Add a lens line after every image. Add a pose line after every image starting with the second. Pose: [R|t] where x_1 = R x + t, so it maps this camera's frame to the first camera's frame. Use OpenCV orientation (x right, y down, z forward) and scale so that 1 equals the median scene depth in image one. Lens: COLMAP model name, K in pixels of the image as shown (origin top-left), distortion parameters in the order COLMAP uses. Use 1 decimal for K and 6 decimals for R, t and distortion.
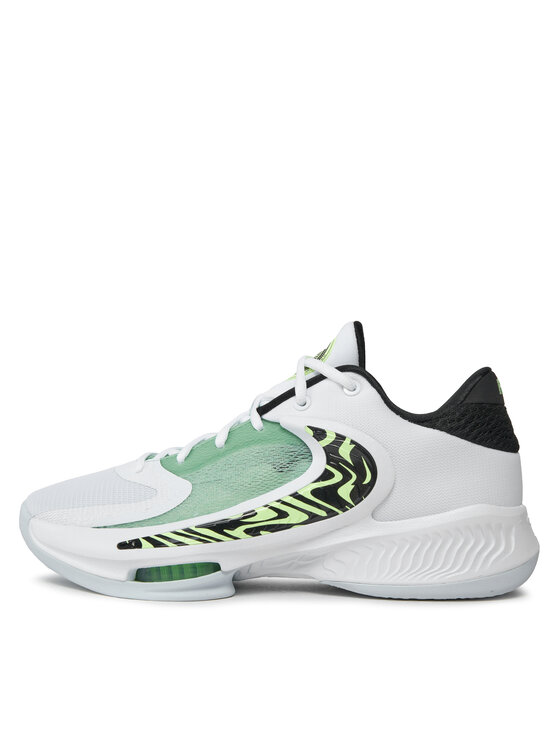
lens RADIAL K [[802.2, 0, 280.0], [0, 802.2, 373.0], [0, 0, 1]] dist [-0.095636, -0.003083]
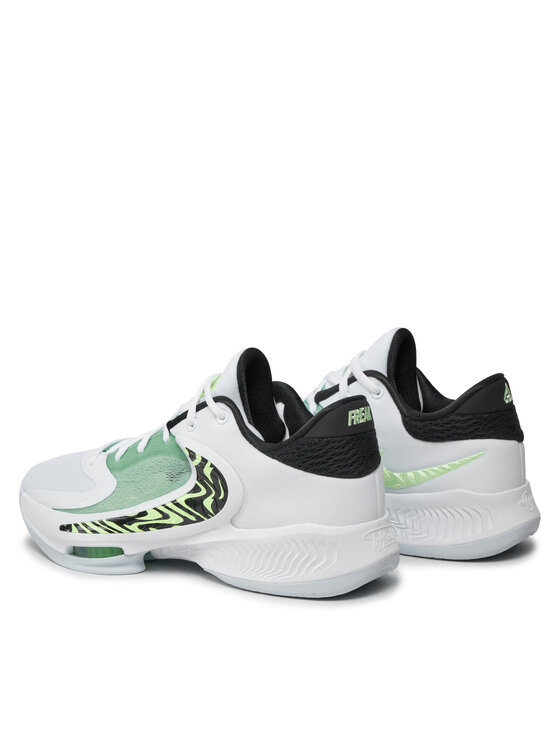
lens RADIAL K [[2194.6, 0, 280.0], [0, 2194.6, 373.0], [0, 0, 1]] dist [-0.045743, -0.112388]
pose [[0.887227, 0.062832, -0.457035, 1.729892], [0.053948, 0.969754, 0.238047, -0.856220], [0.458168, -0.235858, 0.857002, -1.830558]]
